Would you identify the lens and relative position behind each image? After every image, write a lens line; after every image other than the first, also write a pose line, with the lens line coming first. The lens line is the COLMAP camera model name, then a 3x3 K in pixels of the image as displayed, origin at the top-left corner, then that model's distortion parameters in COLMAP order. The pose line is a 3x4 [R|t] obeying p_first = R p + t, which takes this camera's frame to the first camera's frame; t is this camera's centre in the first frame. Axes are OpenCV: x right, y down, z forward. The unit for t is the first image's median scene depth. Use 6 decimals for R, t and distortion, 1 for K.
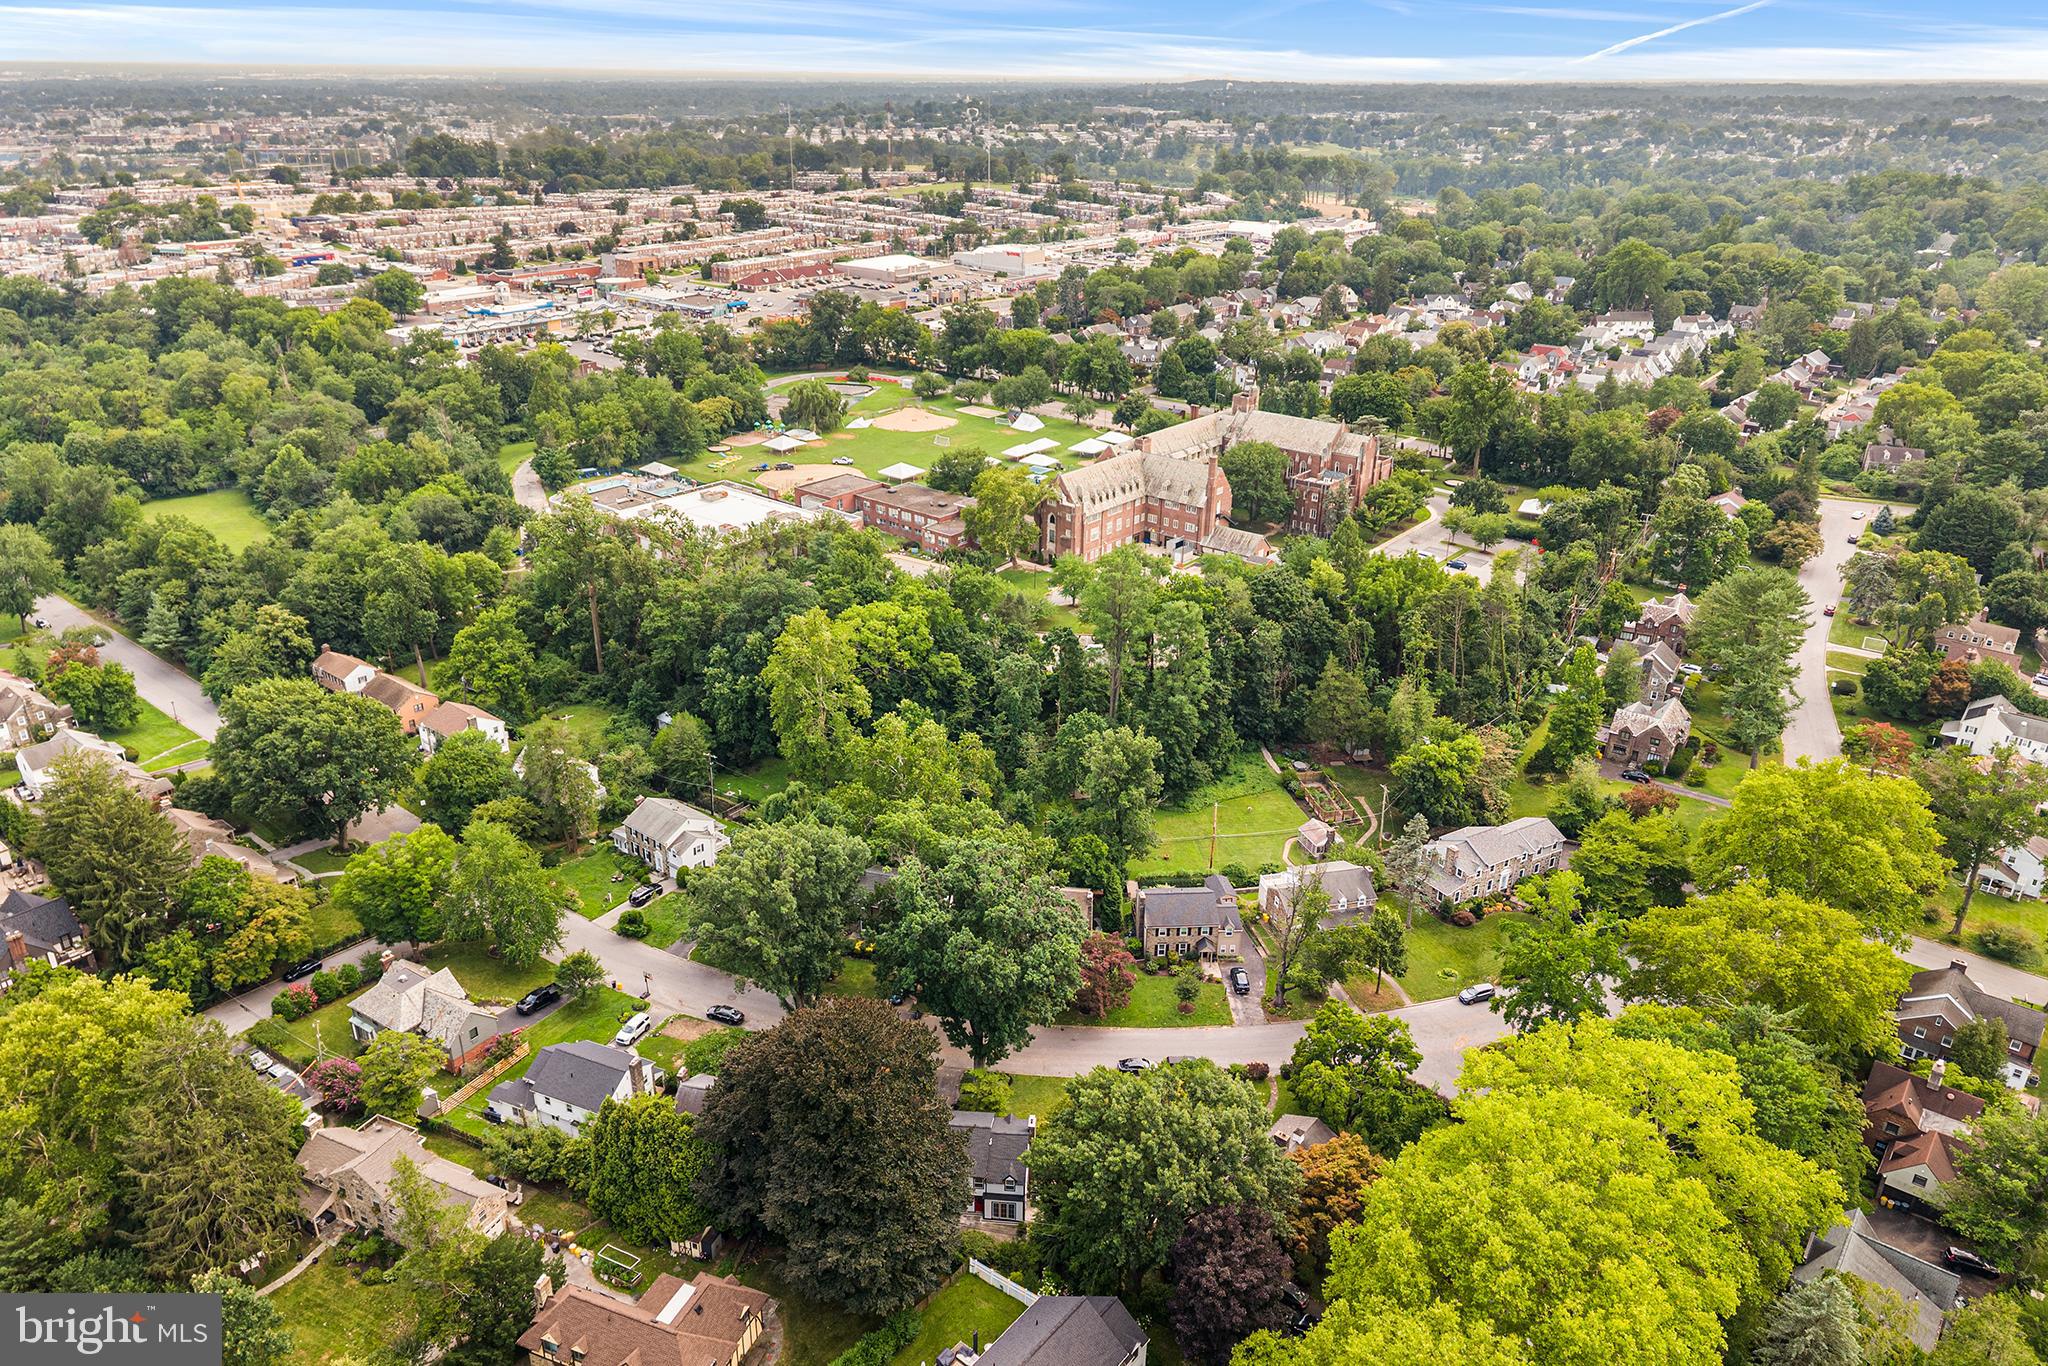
lens RADIAL K [[1391.8, 0, 1030.6], [0, 1391.8, 682.0], [0, 0, 1]] dist [0.020951, -0.020096]
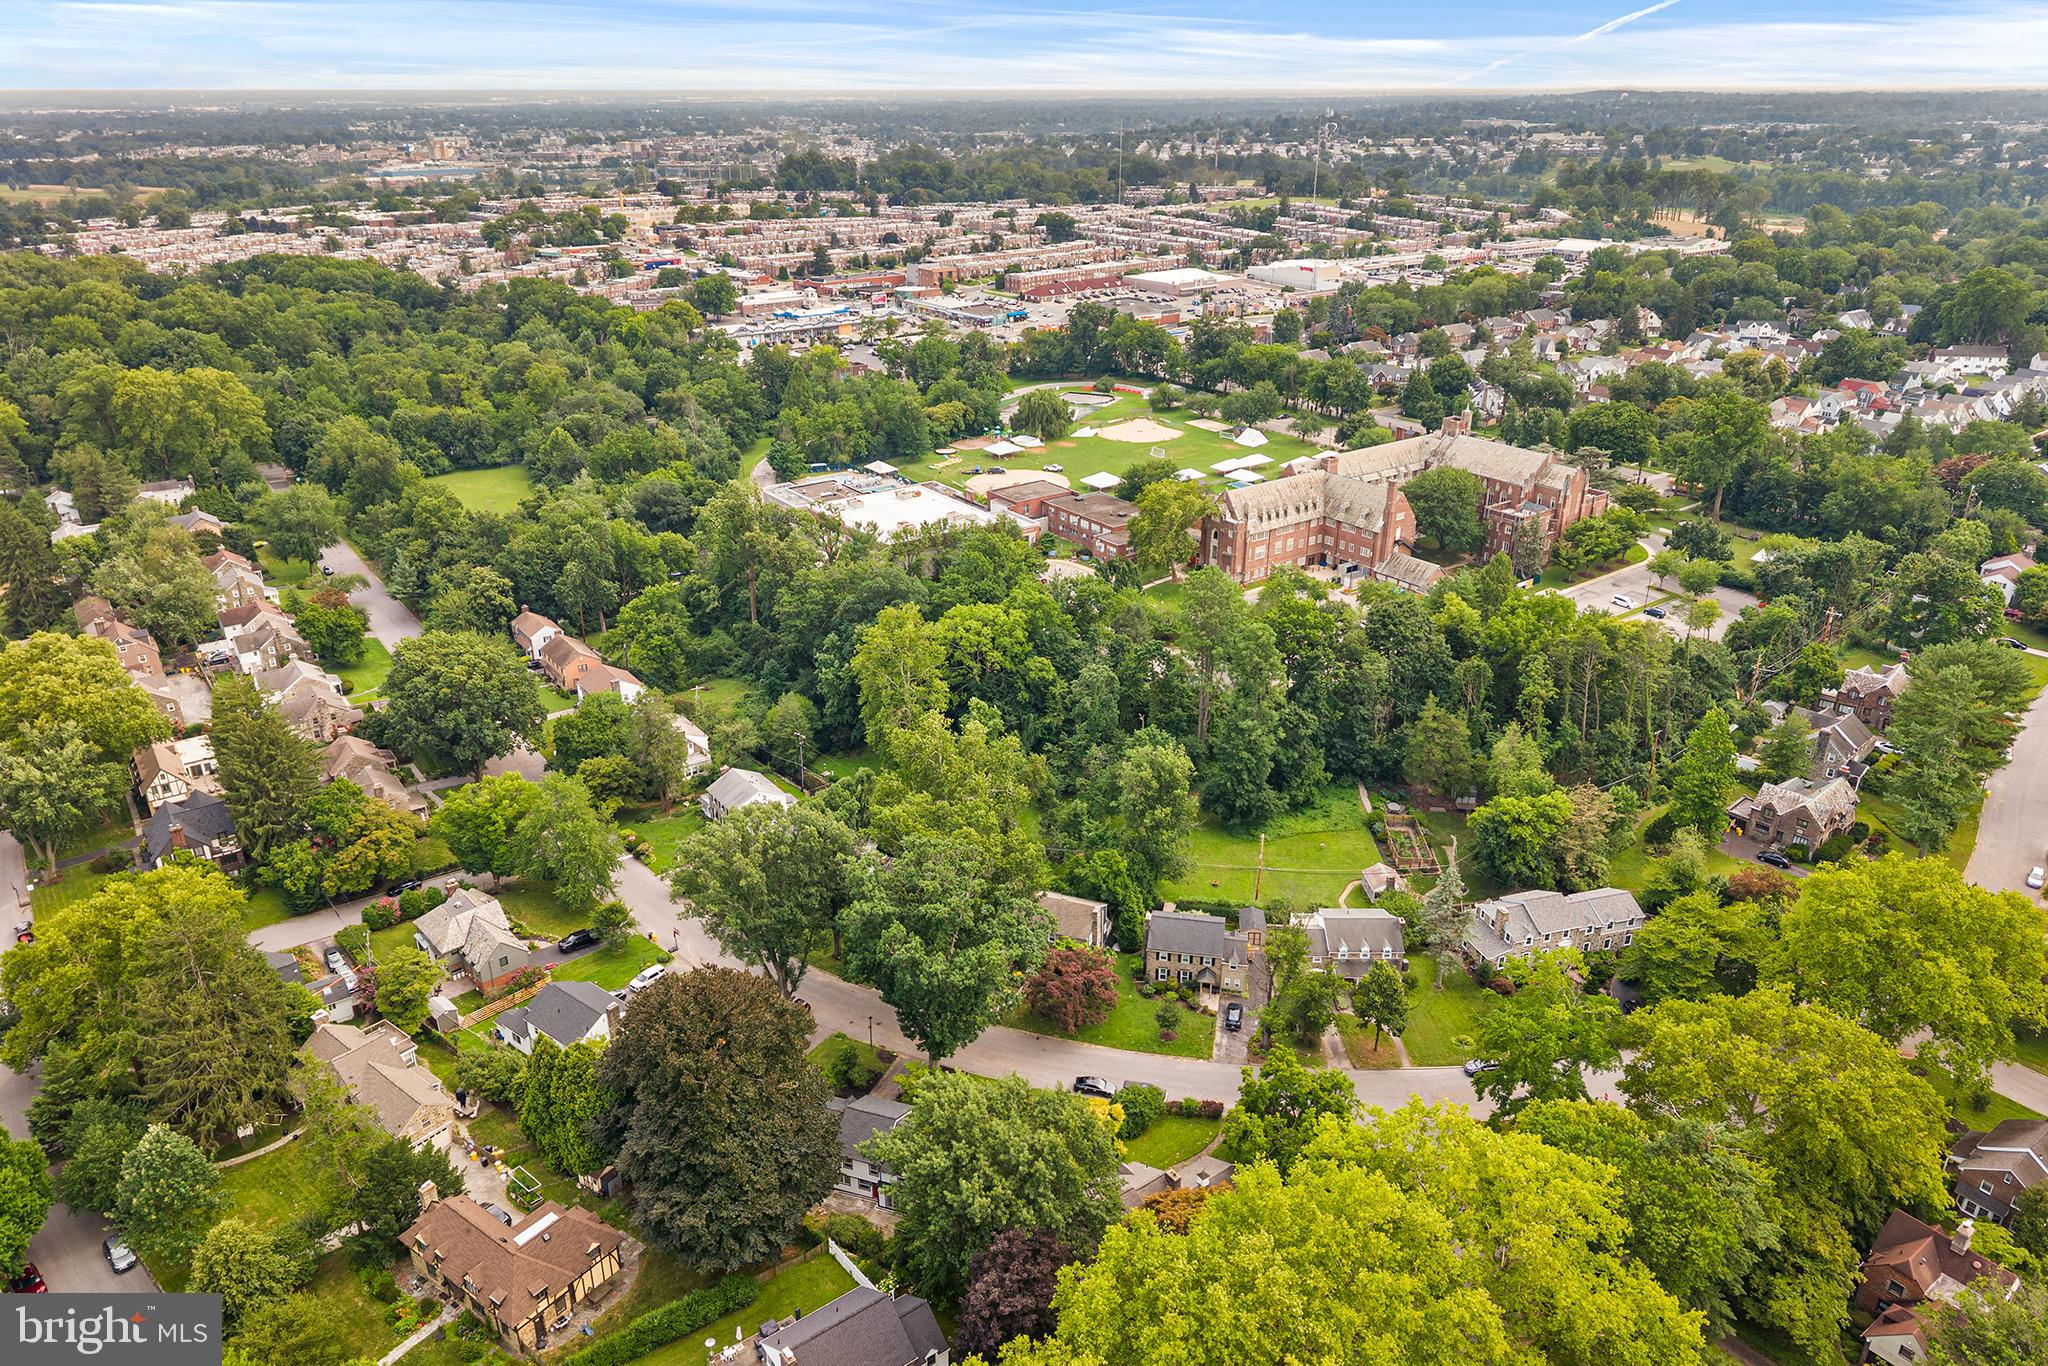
lens RADIAL K [[1376.2, 0, 1028.2], [0, 1376.2, 687.5], [0, 0, 1]] dist [0.025417, -0.025676]
pose [[0.968432, 0.088391, -0.233080, 0.115444], [-0.089040, 0.995998, 0.007755, -0.004544], [0.232833, 0.013243, 0.972427, 0.016209]]
